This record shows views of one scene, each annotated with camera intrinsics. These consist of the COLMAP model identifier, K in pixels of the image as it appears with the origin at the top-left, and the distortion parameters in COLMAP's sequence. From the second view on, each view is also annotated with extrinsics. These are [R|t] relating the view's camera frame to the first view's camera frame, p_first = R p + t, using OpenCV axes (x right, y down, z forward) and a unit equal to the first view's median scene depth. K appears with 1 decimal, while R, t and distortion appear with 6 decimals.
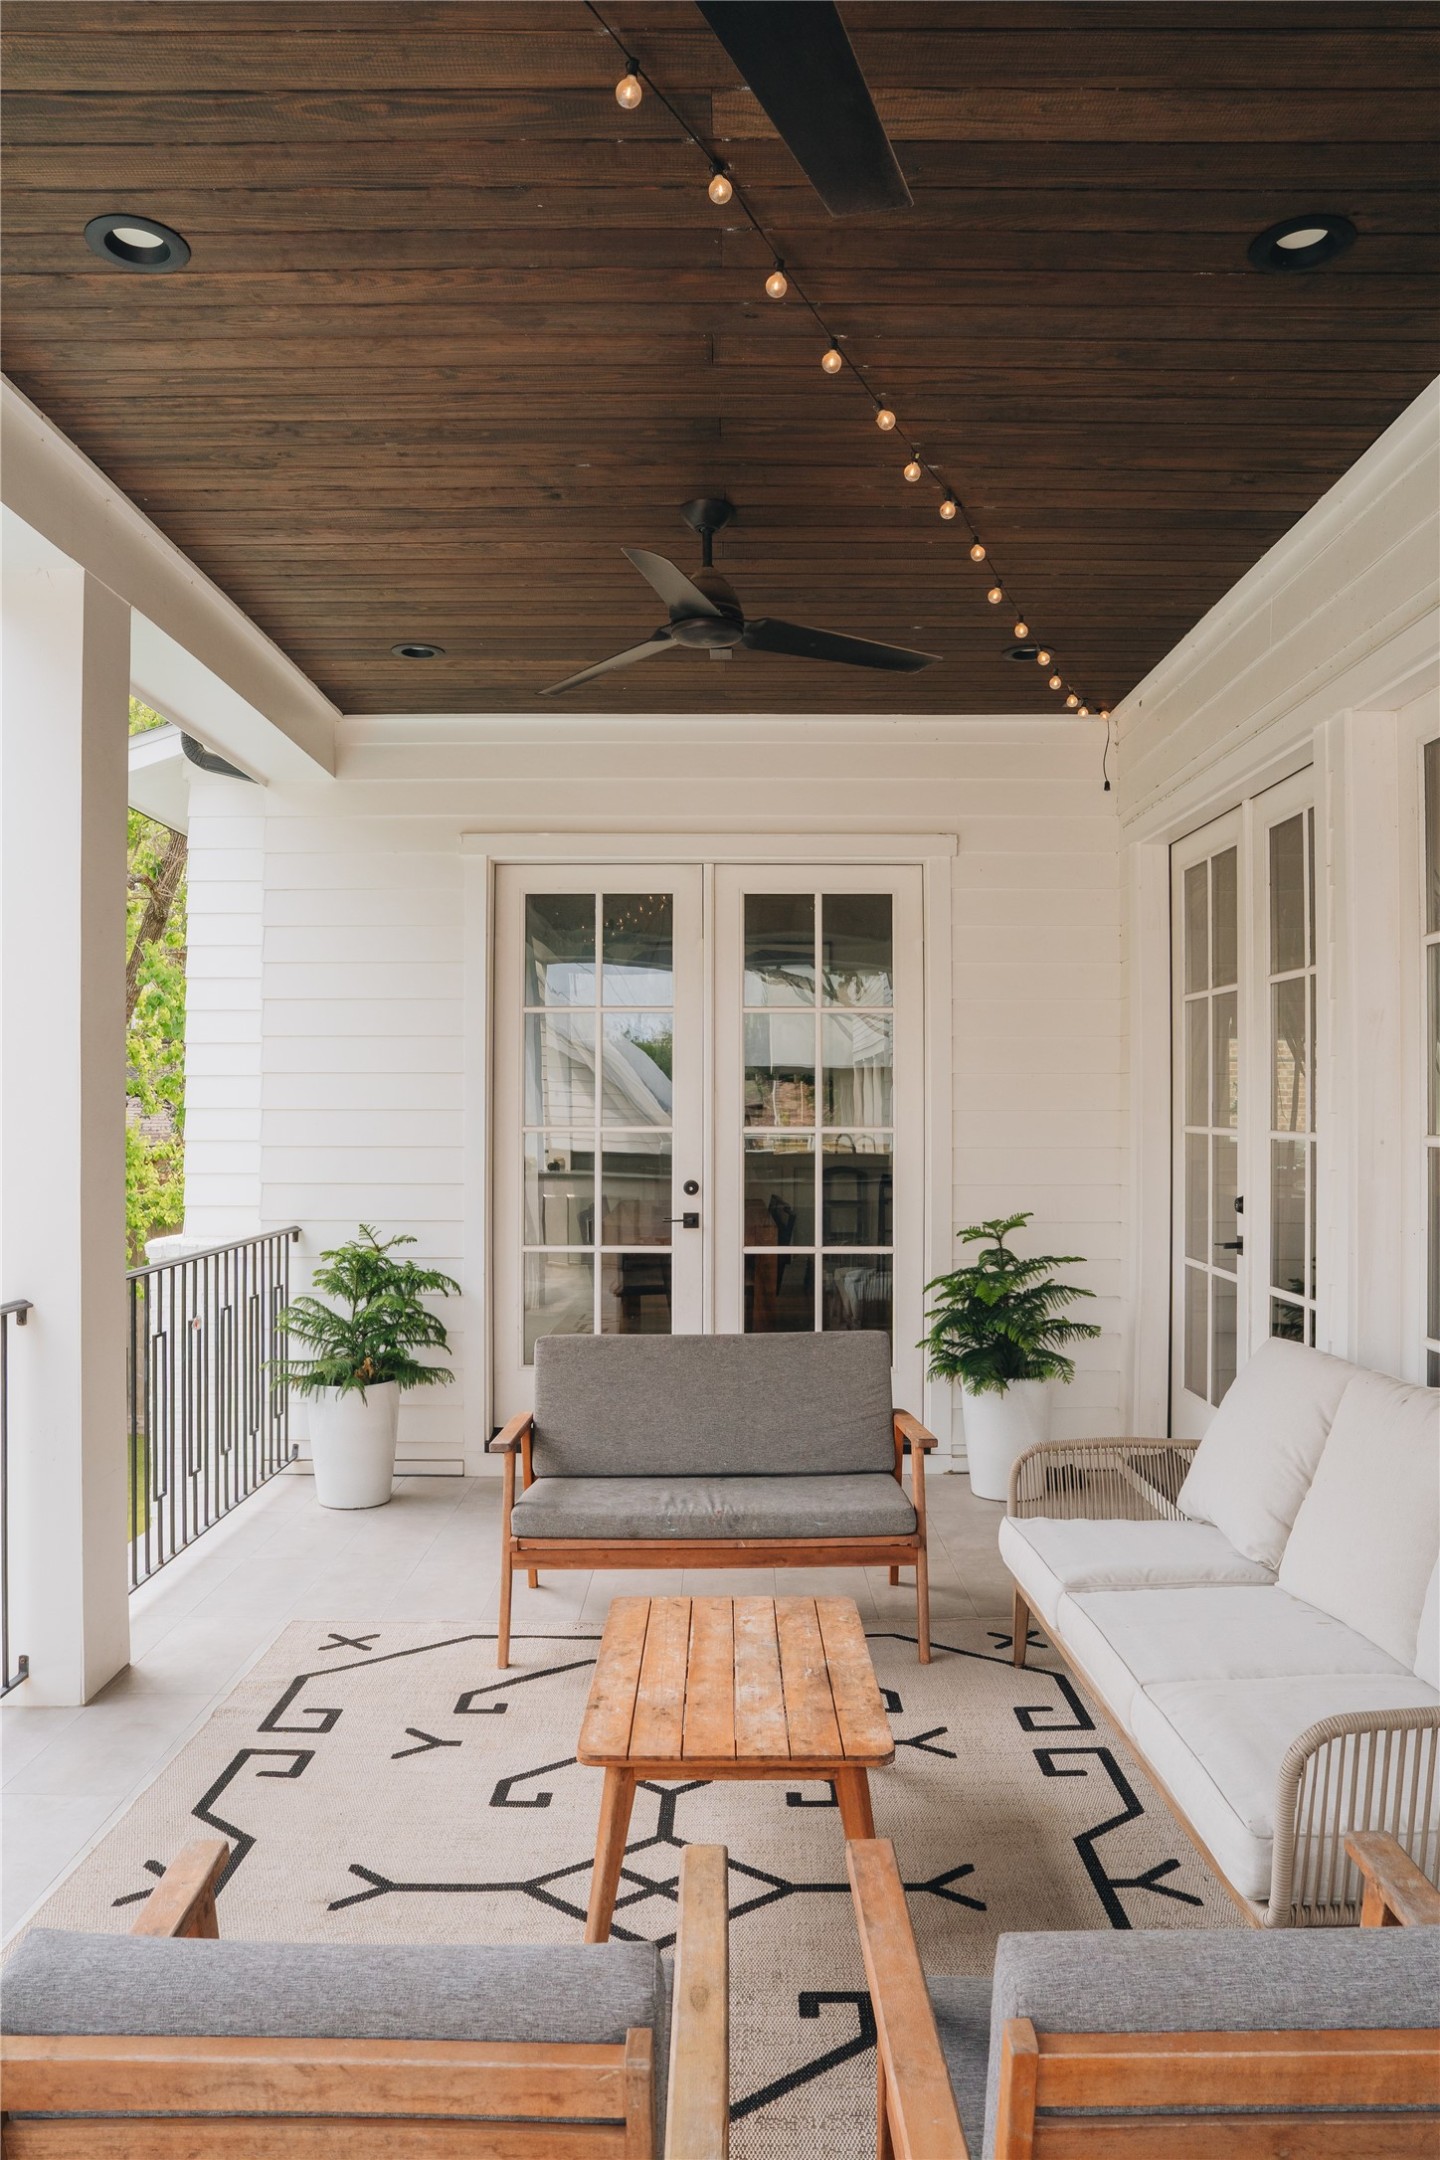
lens RADIAL K [[1513.4, 0, 720.6], [0, 1513.4, 1076.5], [0, 0, 1]] dist [-0.082159, 0.044091]
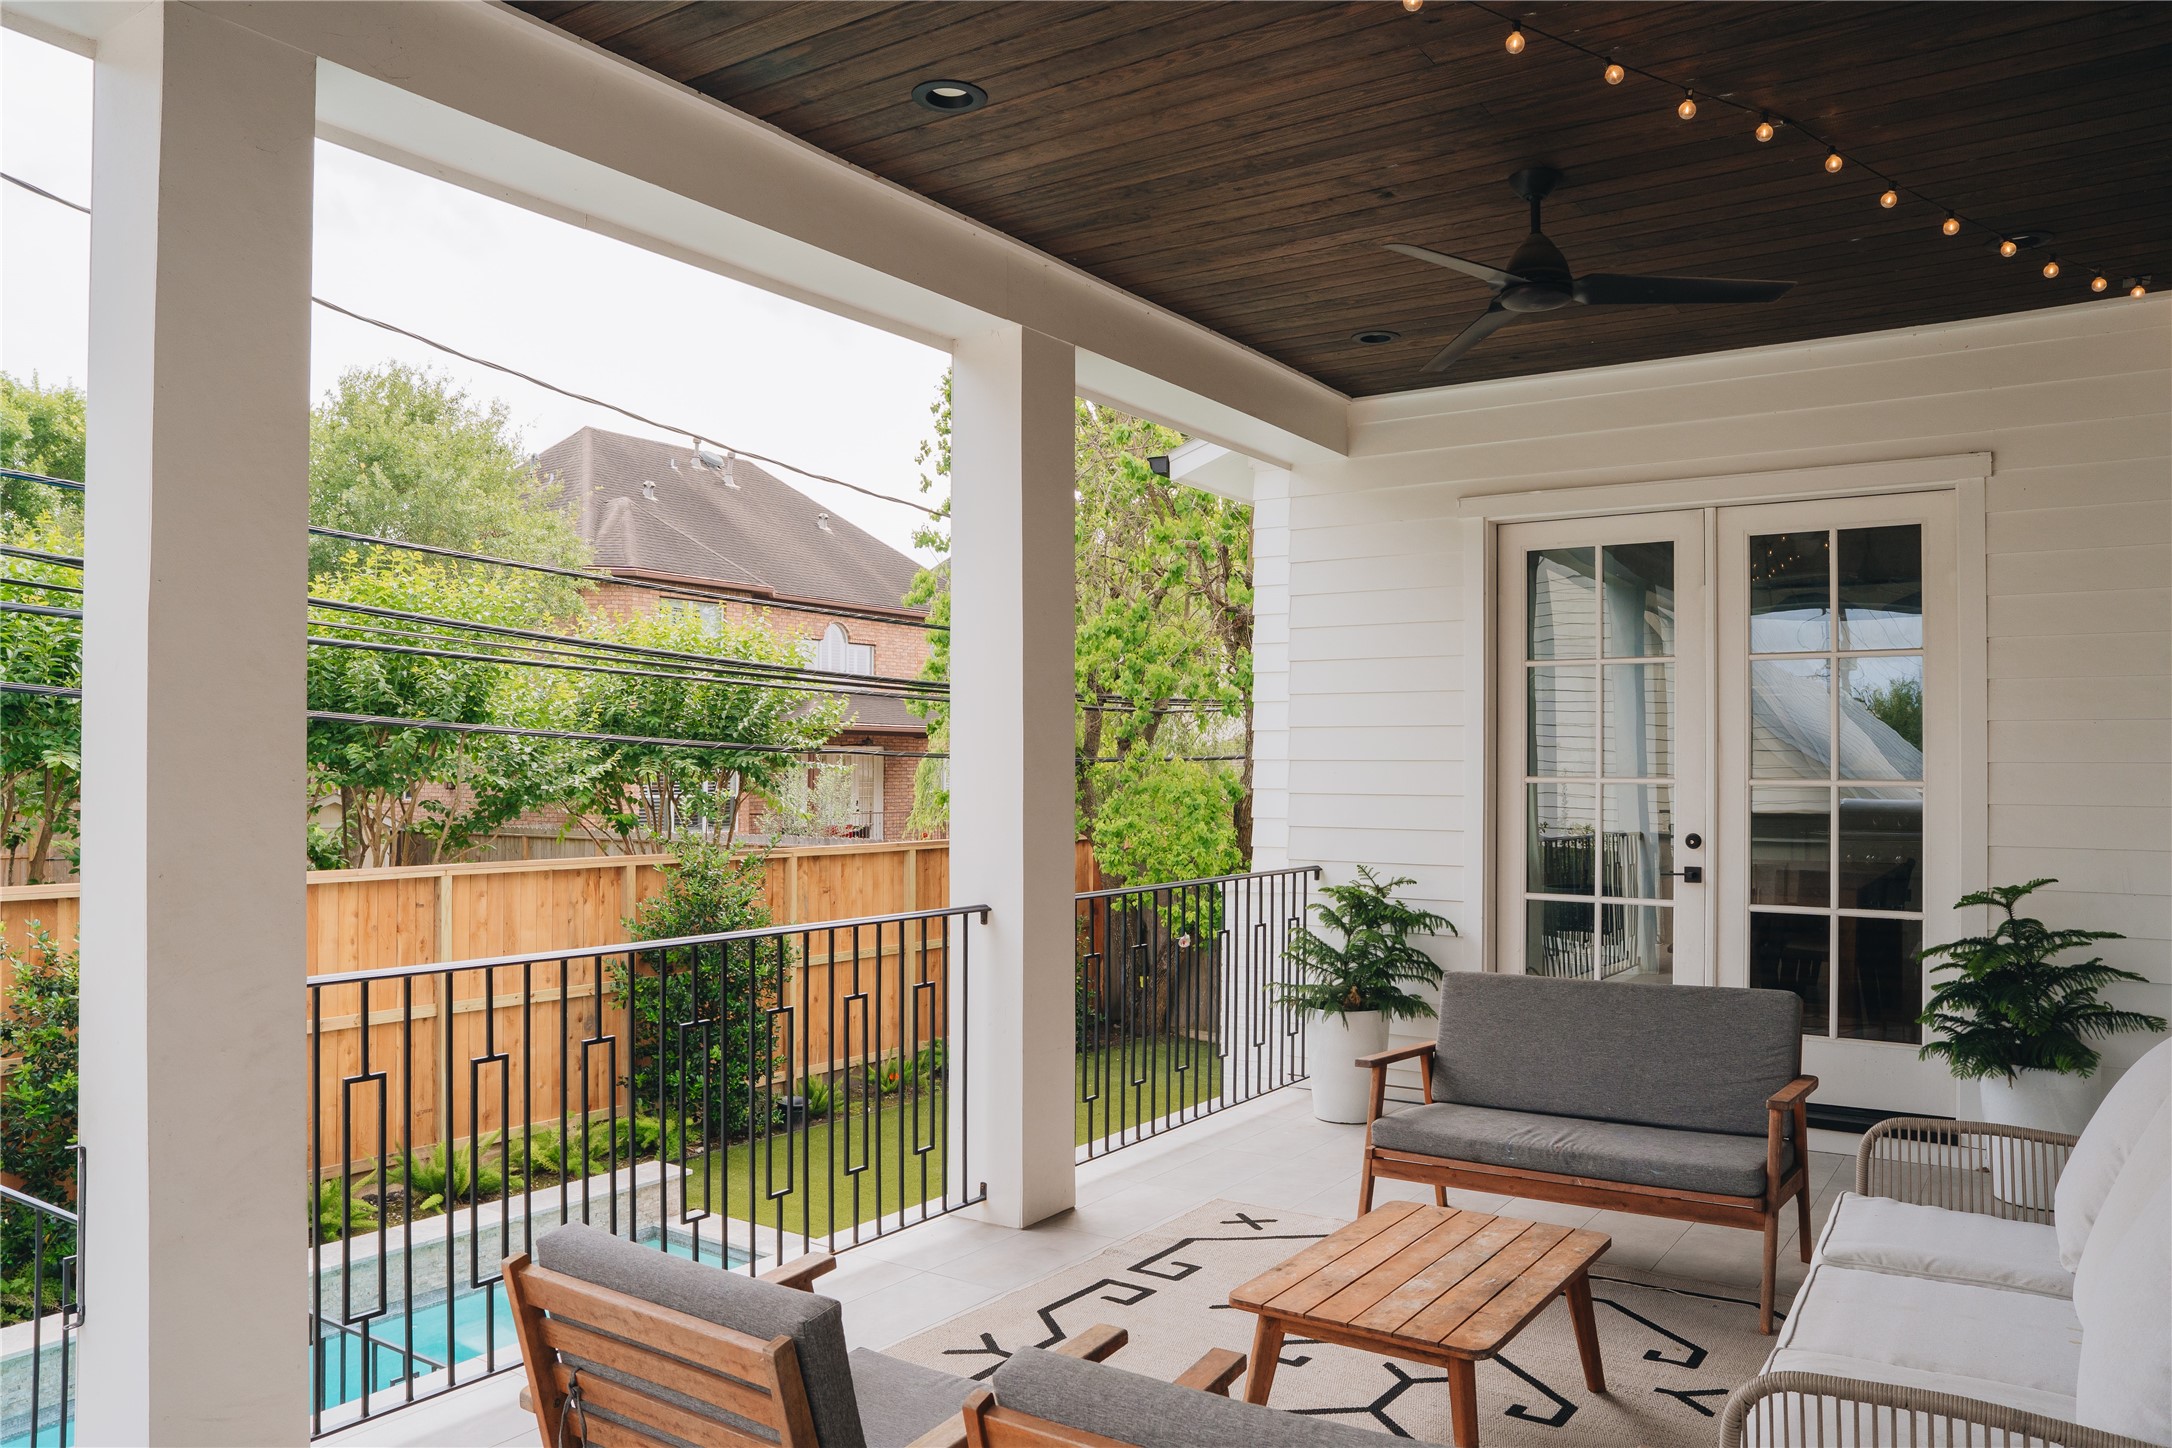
lens RADIAL K [[1521.8, 0, 1080.2], [0, 1521.8, 735.7], [0, 0, 1]] dist [-0.082159, 0.044091]
pose [[0.830171, -0.006249, -0.557473, 0.301867], [0.006785, 0.999976, -0.001106, 0.006290], [0.557467, -0.002864, 0.830194, -0.035846]]
